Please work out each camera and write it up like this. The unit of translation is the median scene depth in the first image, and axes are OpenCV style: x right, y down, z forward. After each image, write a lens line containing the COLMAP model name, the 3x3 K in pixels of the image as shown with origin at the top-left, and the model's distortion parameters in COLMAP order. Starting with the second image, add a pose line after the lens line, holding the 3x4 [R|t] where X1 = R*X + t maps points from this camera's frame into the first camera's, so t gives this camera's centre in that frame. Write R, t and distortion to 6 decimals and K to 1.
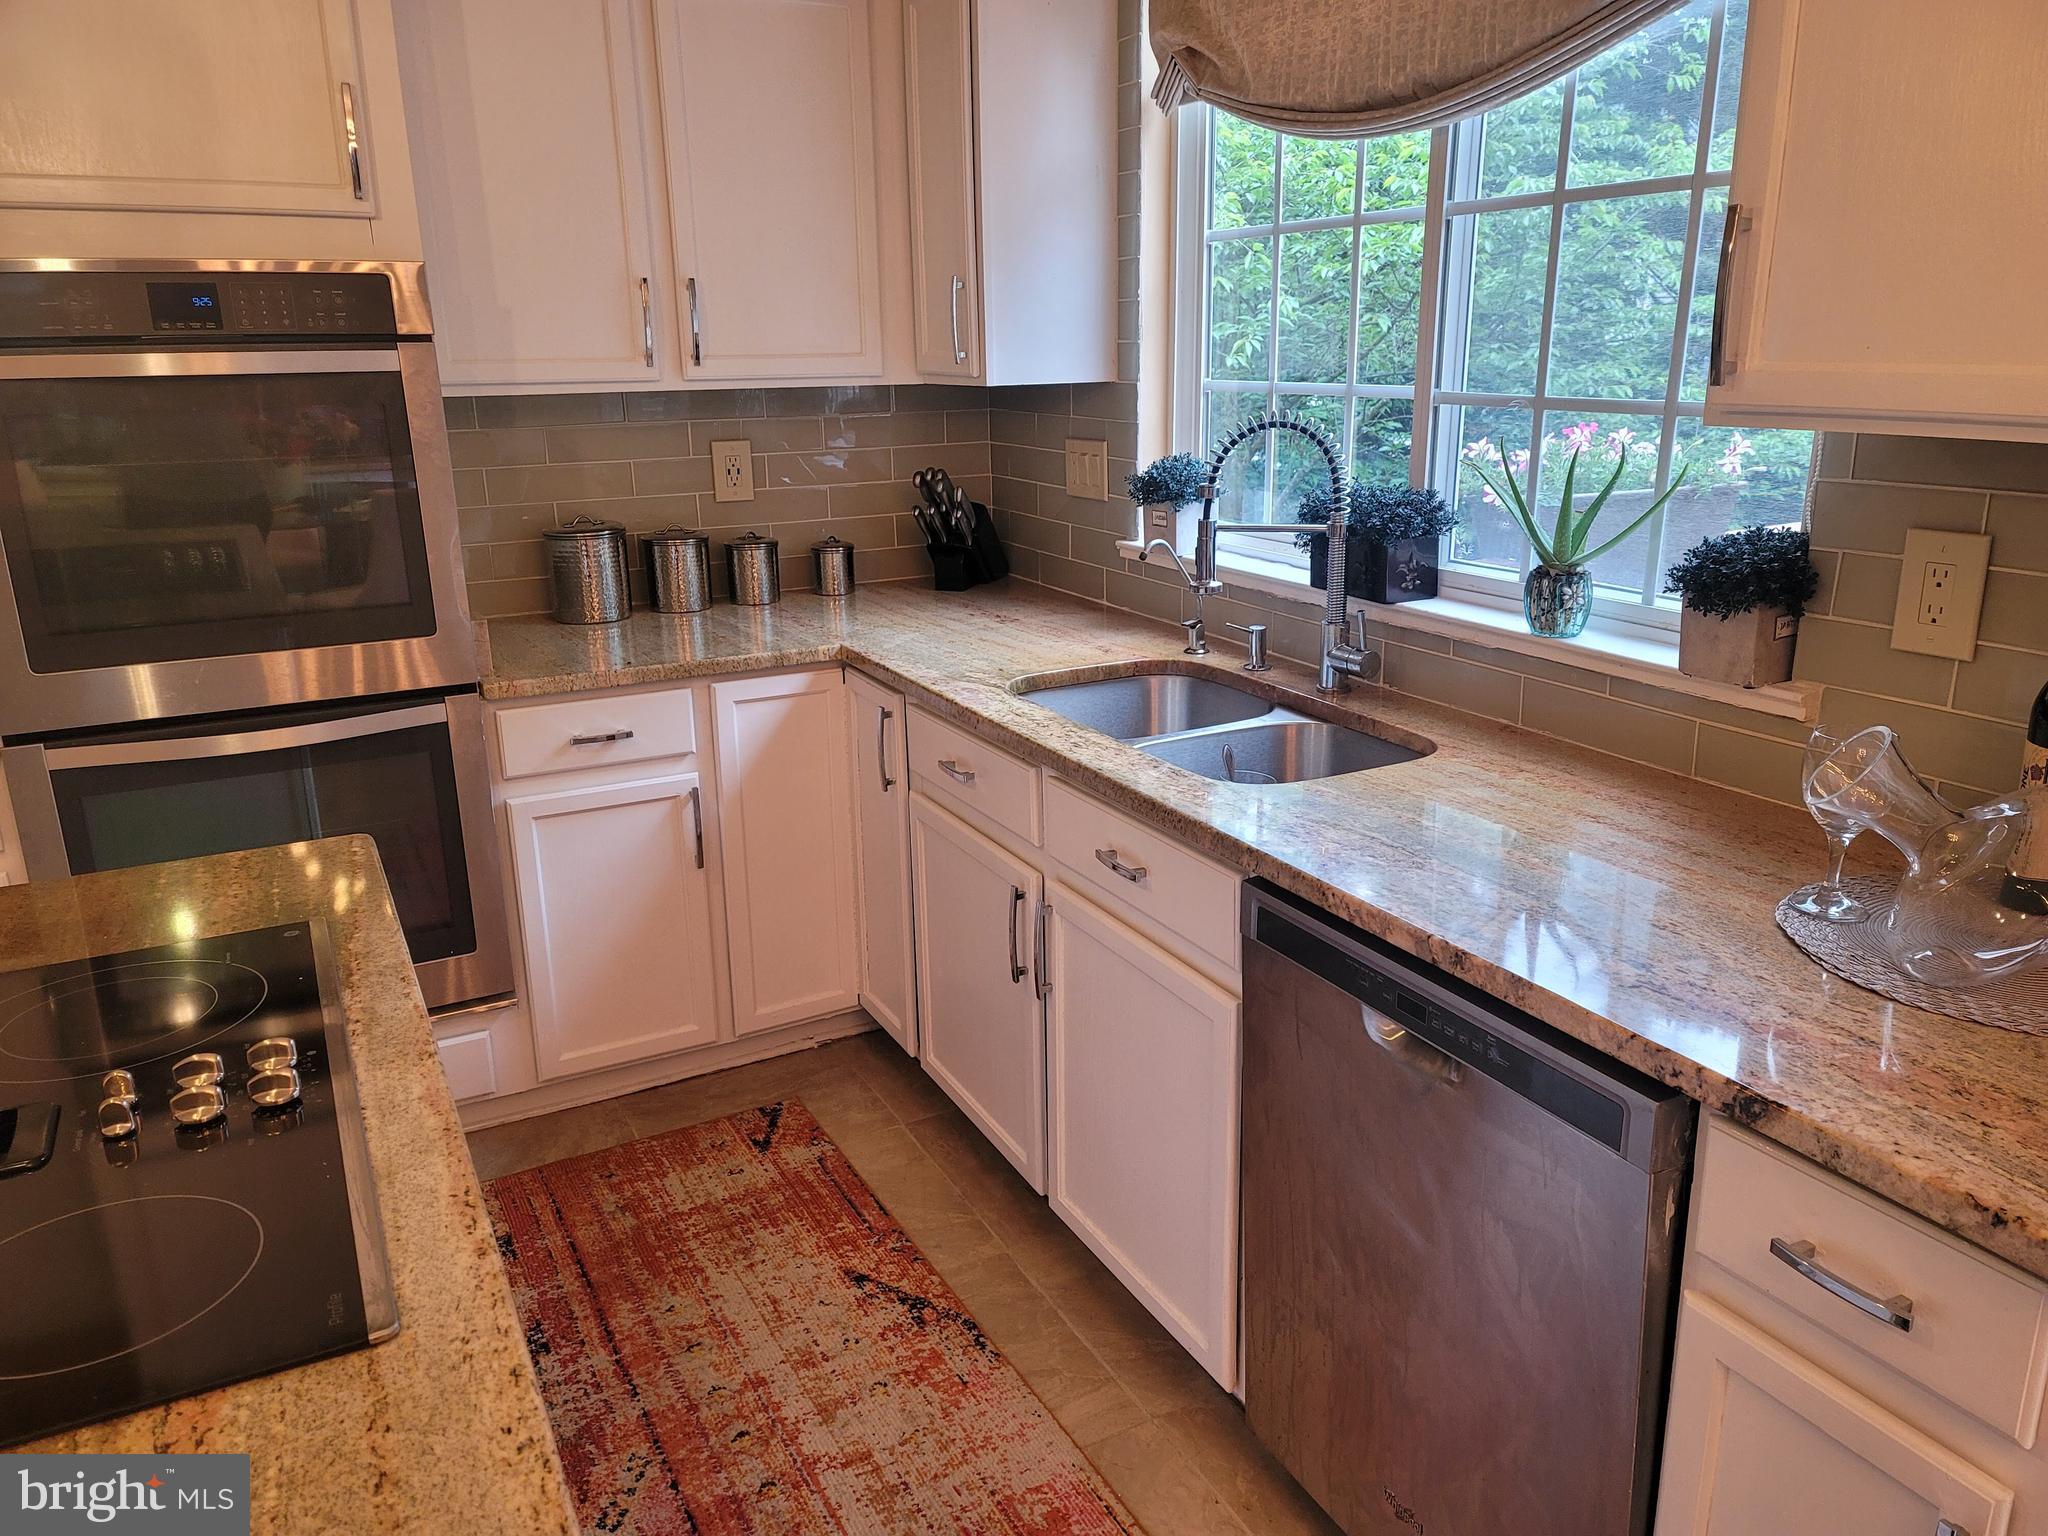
lens RADIAL K [[1509.1, 0, 1015.0], [0, 1509.1, 753.8], [0, 0, 1]] dist [0.094540, -0.086479]
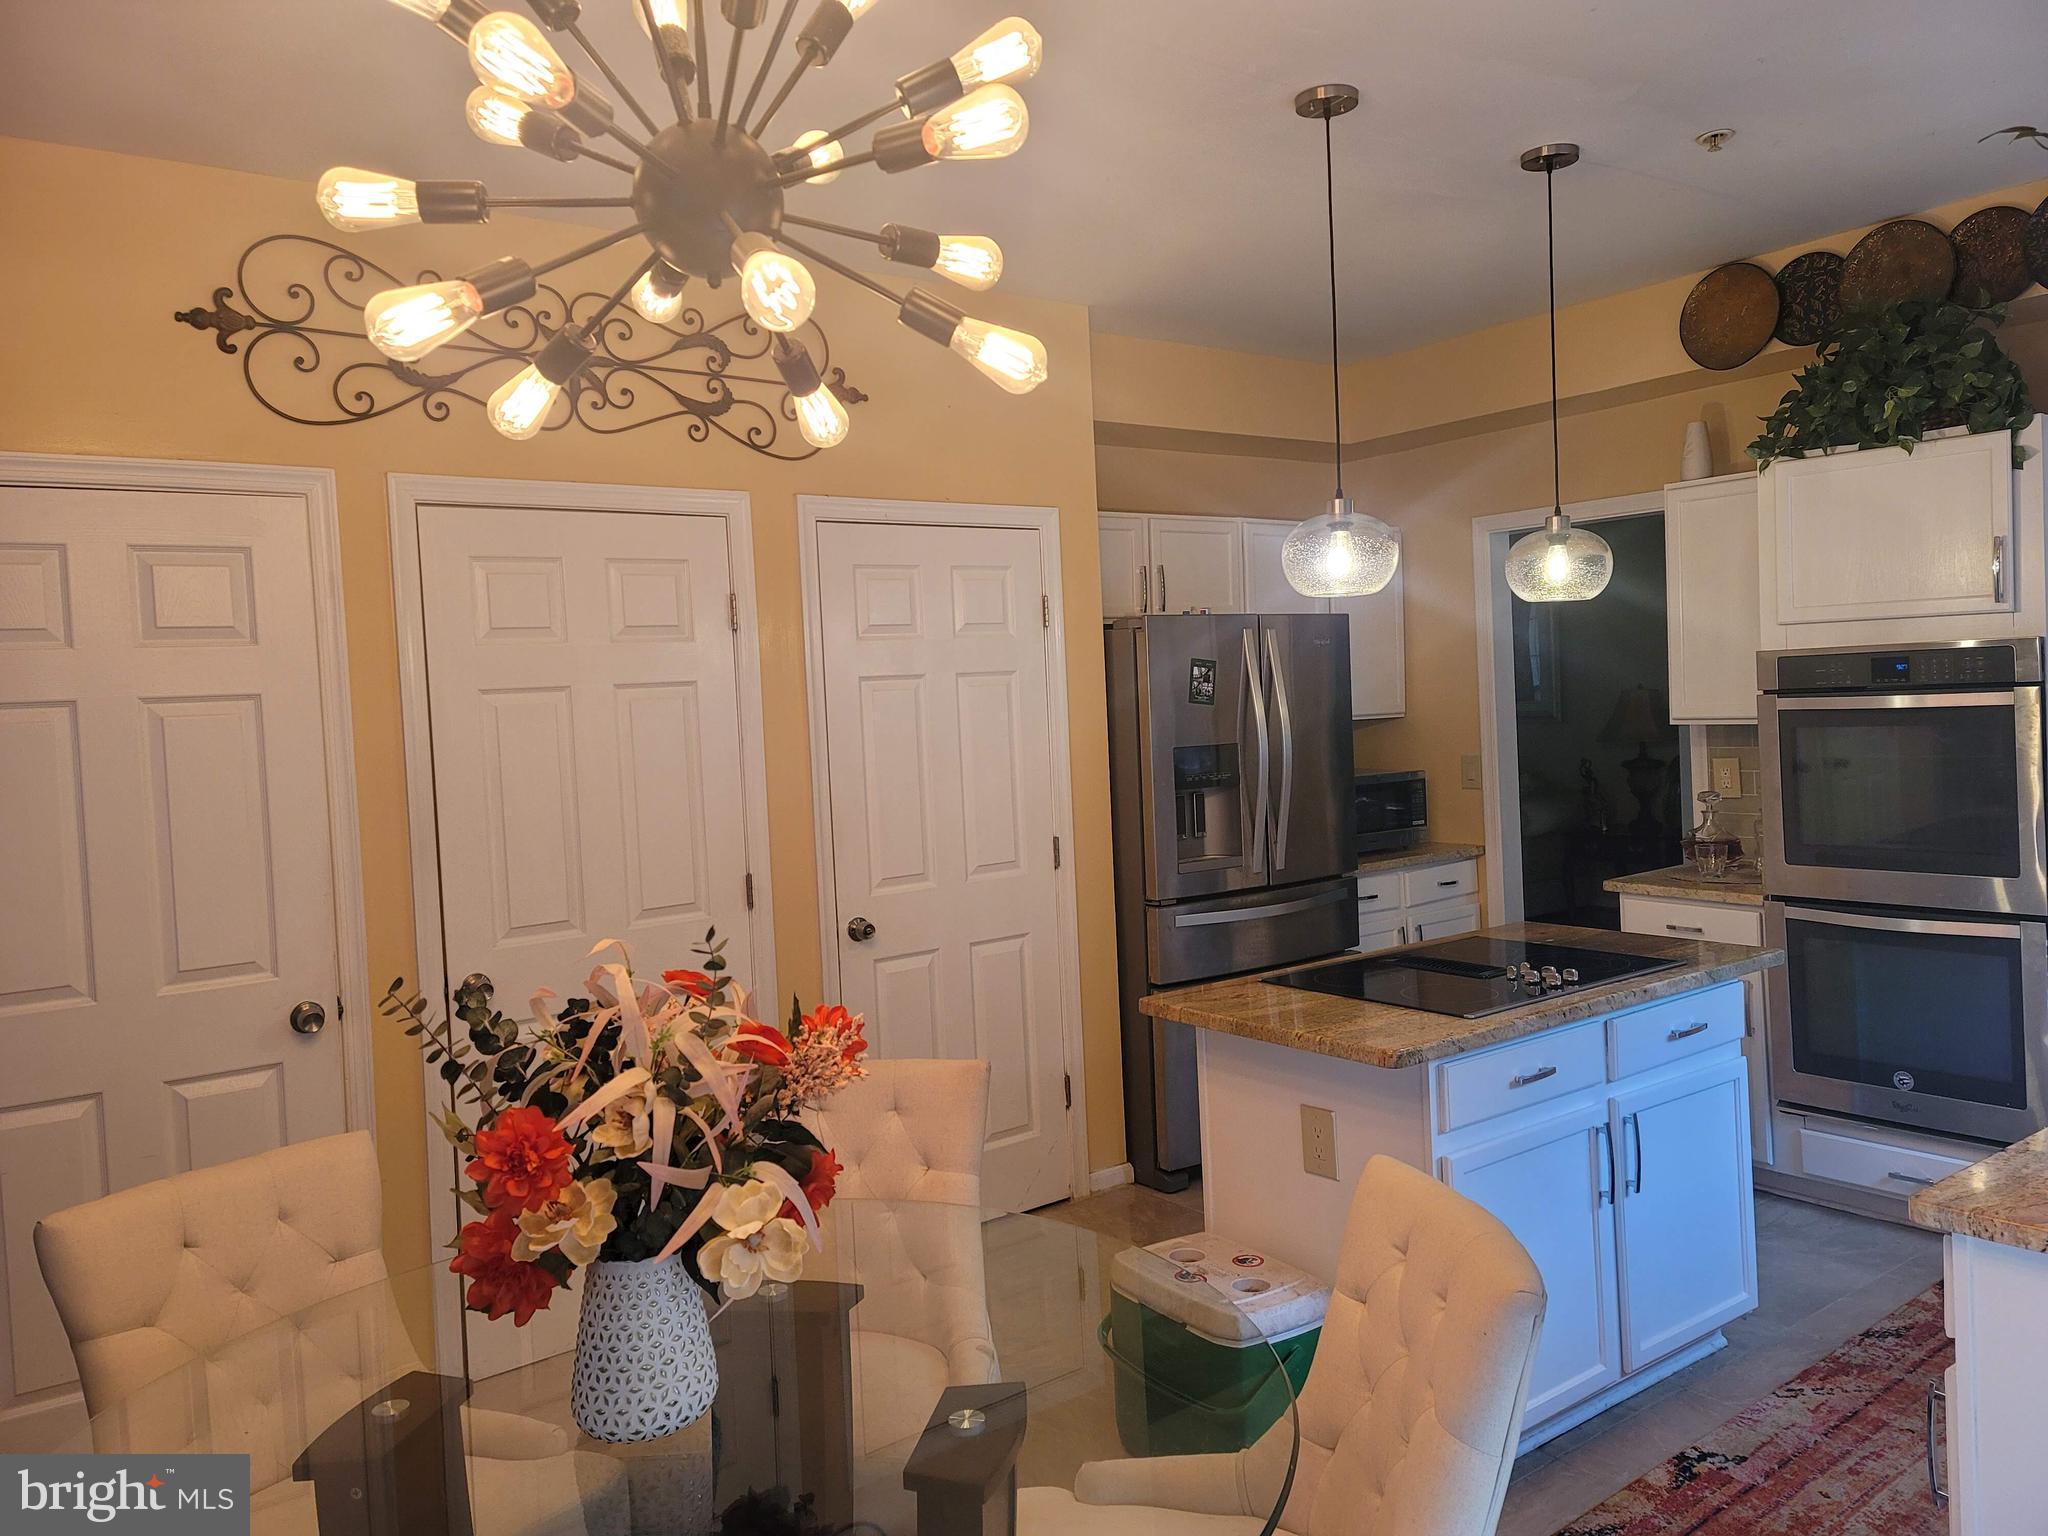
lens RADIAL K [[1509.1, 0, 1018.8], [0, 1509.1, 769.9], [0, 0, 1]] dist [0.094540, -0.086479]
pose [[0.199025, 0.049834, -0.978727, 0.894052], [-0.222486, 0.974926, 0.004397, 0.032219], [0.954405, 0.216878, 0.205122, -0.260466]]
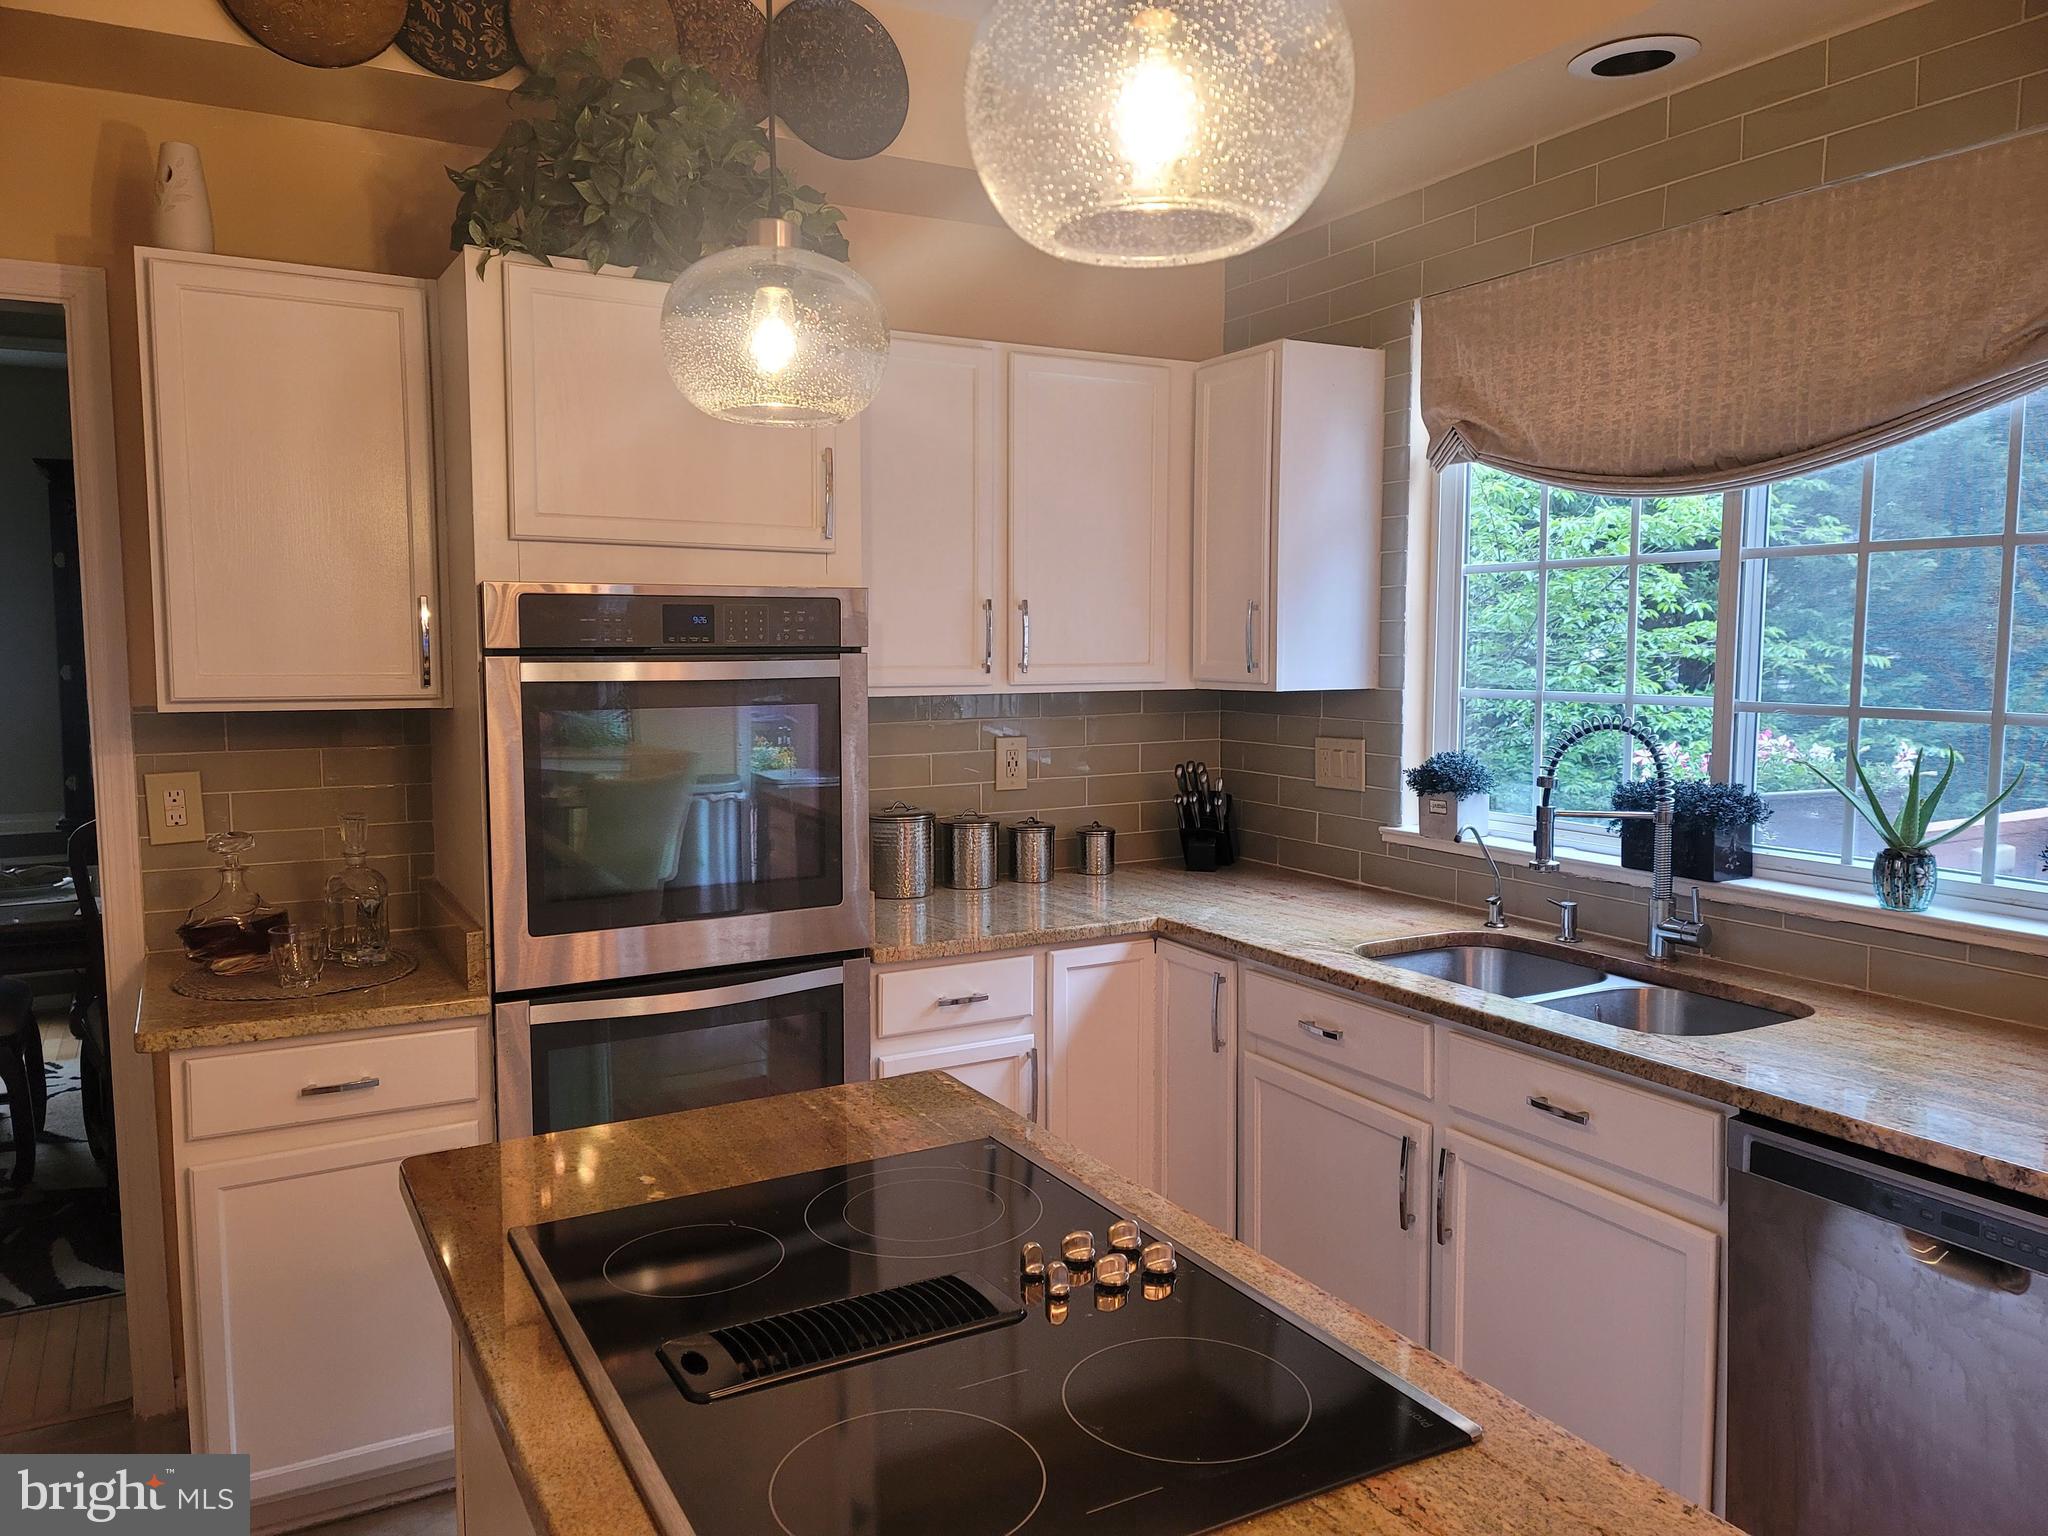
lens RADIAL K [[1509.1, 0, 987.6], [0, 1509.1, 755.2], [0, 0, 1]] dist [0.094540, -0.086479]
pose [[0.999453, 0.009630, 0.031649, -0.308589], [-0.003315, 0.981033, -0.193814, 0.029486], [-0.032916, 0.193603, 0.980528, -0.113031]]
